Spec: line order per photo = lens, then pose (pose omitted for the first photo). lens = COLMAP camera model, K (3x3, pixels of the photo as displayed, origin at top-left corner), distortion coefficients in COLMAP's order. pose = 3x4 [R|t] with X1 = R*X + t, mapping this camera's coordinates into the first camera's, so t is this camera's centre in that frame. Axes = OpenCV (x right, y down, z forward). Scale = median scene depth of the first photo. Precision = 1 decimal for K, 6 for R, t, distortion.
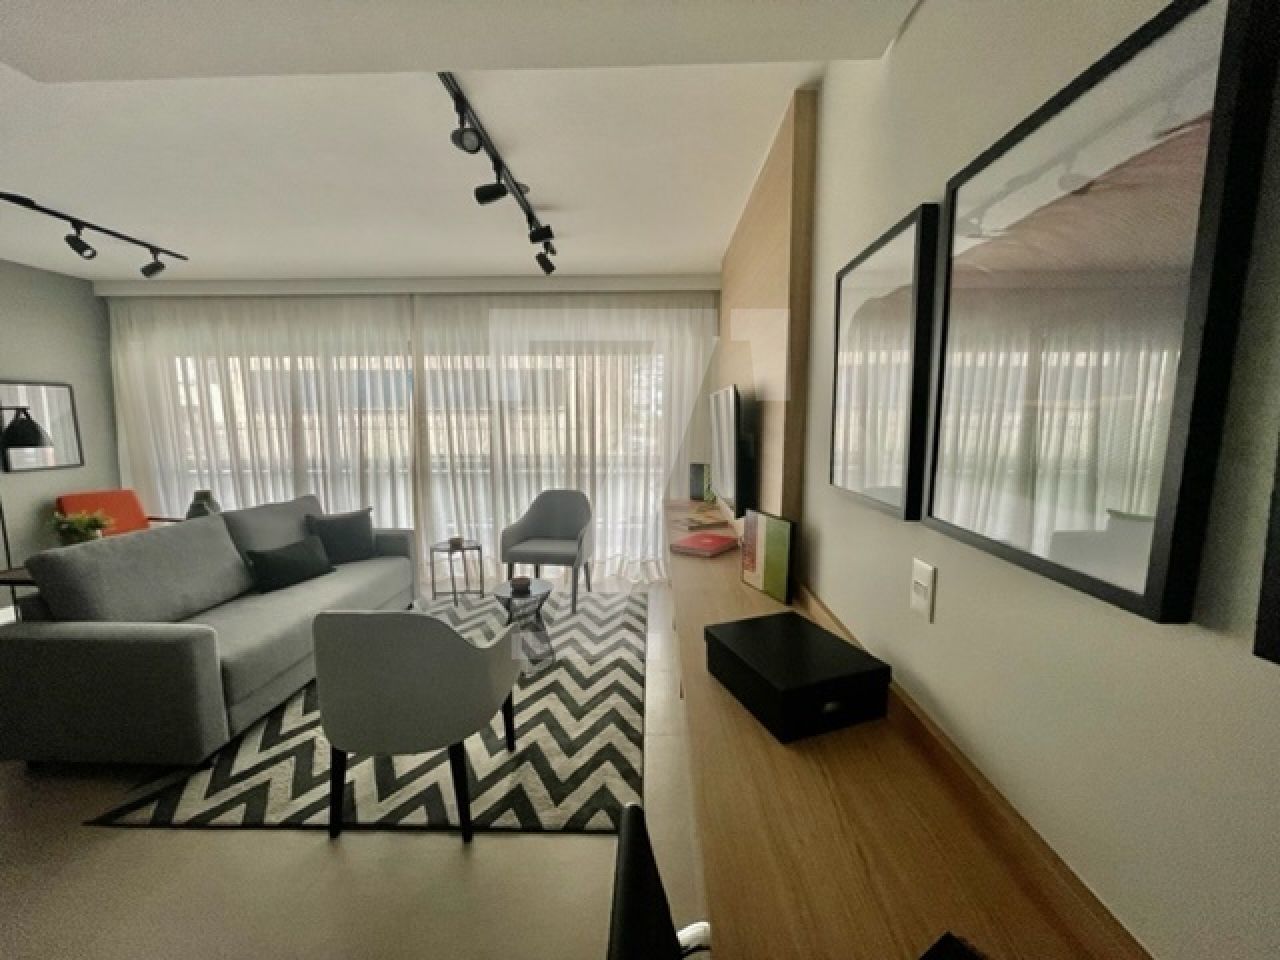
lens RADIAL K [[517.2, 0, 637.4], [0, 517.2, 489.1], [0, 0, 1]] dist [-0.000560, -0.000389]
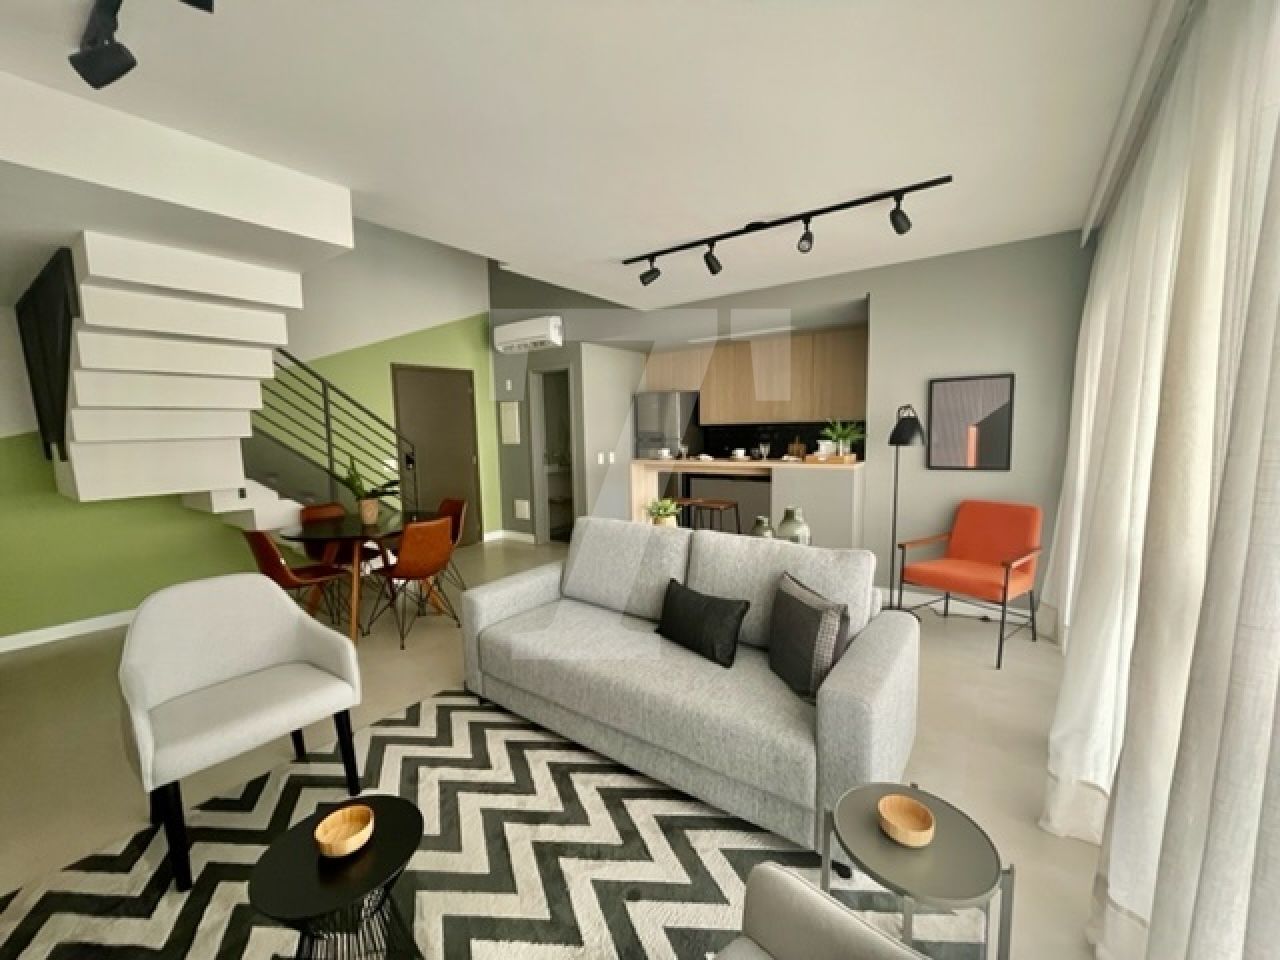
lens RADIAL K [[516.2, 0, 620.8], [0, 516.2, 479.4], [0, 0, 1]] dist [-0.000969, -0.000001]
pose [[-0.583321, 0.101528, -0.805872, -0.055297], [-0.086615, 0.978725, 0.186000, -0.183821], [0.807610, 0.178299, -0.562117, 1.337282]]
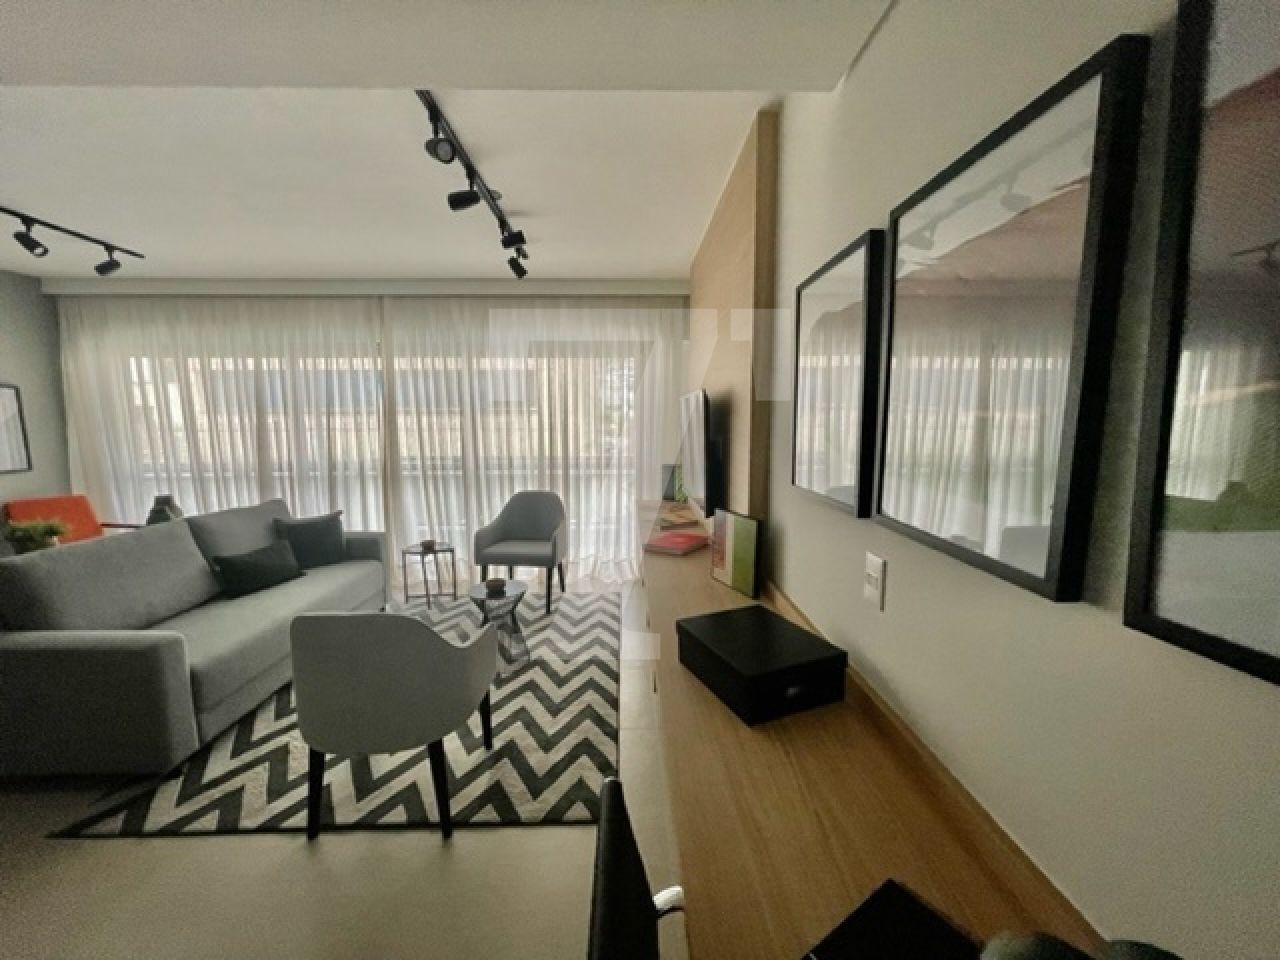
lens RADIAL K [[517.2, 0, 637.8], [0, 517.2, 488.8], [0, 0, 1]] dist [-0.000560, -0.000389]
pose [[0.998457, -0.008321, 0.054908, -0.002258], [0.008364, 0.999965, -0.000546, -0.001471], [-0.054902, 0.001005, 0.998491, -0.025258]]
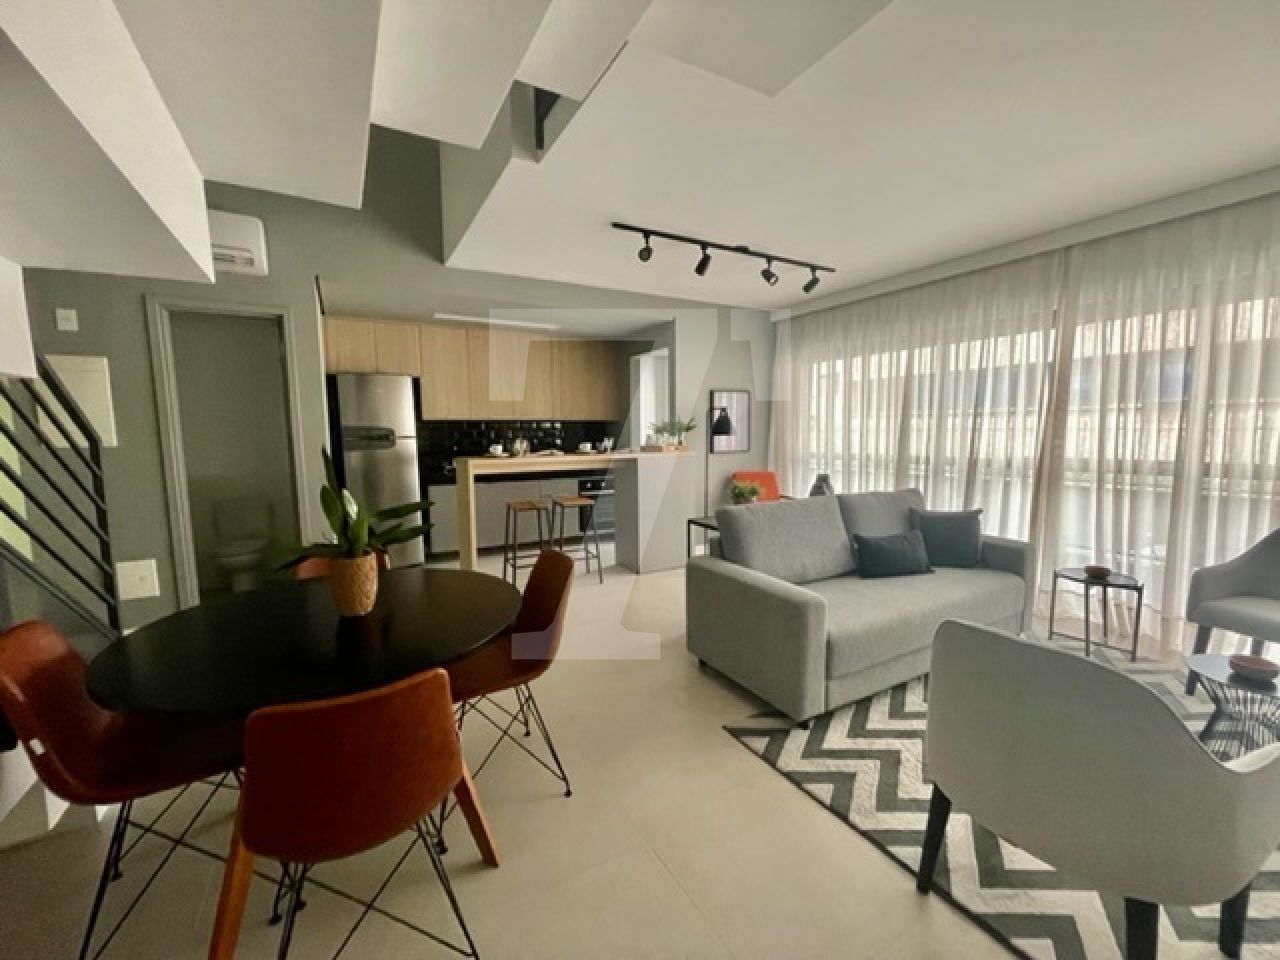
lens RADIAL K [[517.2, 0, 638.0], [0, 517.2, 484.7], [0, 0, 1]] dist [-0.000560, -0.000389]
pose [[0.519901, 0.087488, -0.849734, -0.112743], [-0.106616, 0.993609, 0.037069, 0.029772], [0.847547, 0.071323, 0.525906, 0.086744]]
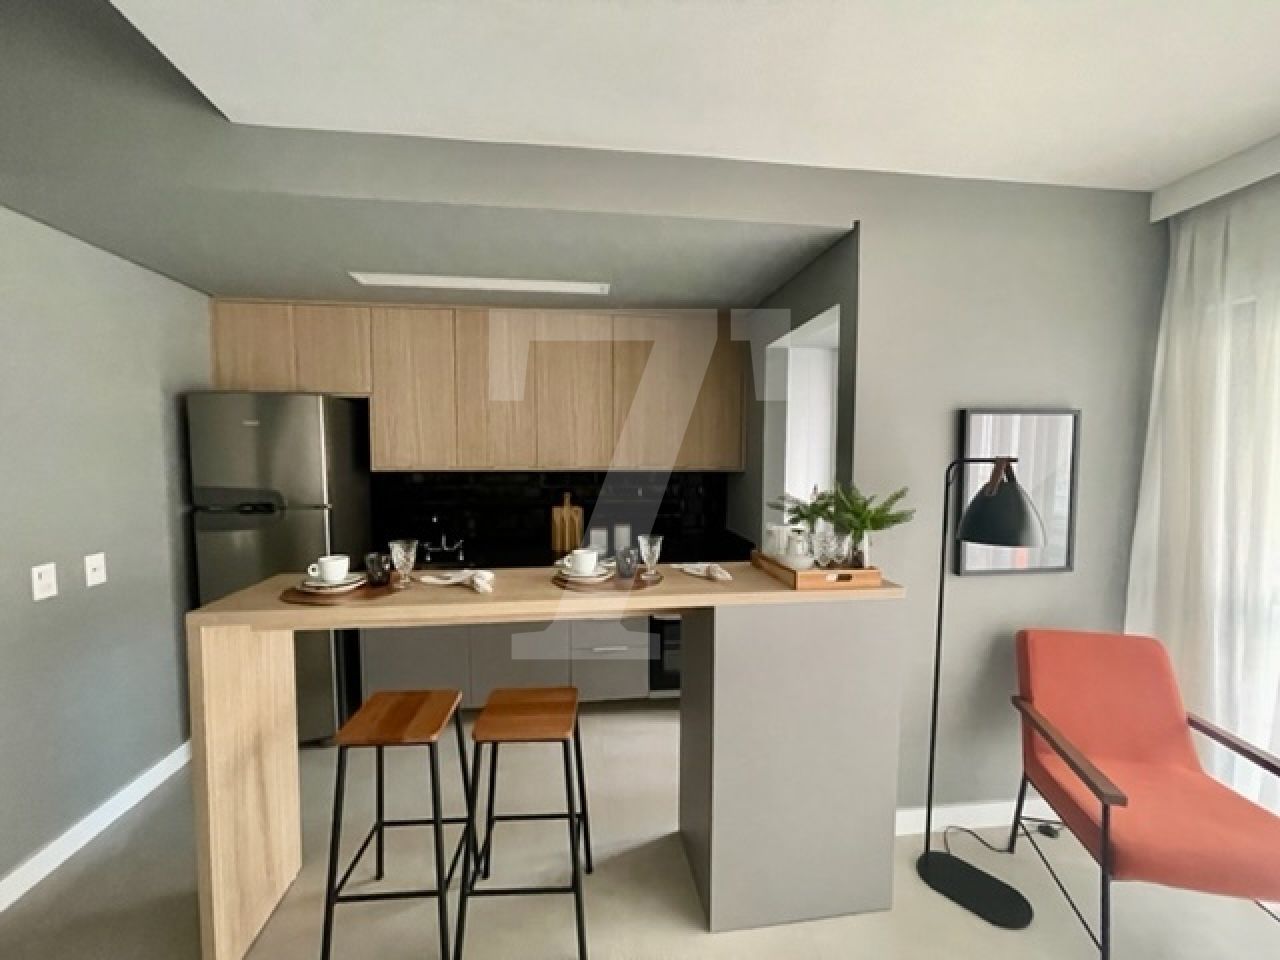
lens RADIAL K [[517.2, 0, 643.7], [0, 517.2, 478.7], [0, 0, 1]] dist [-0.000560, -0.000389]
pose [[0.165777, 0.056340, -0.984553, -0.920860], [-0.139532, 0.989663, 0.033138, -0.129279], [0.976242, 0.131883, 0.171924, 0.706439]]
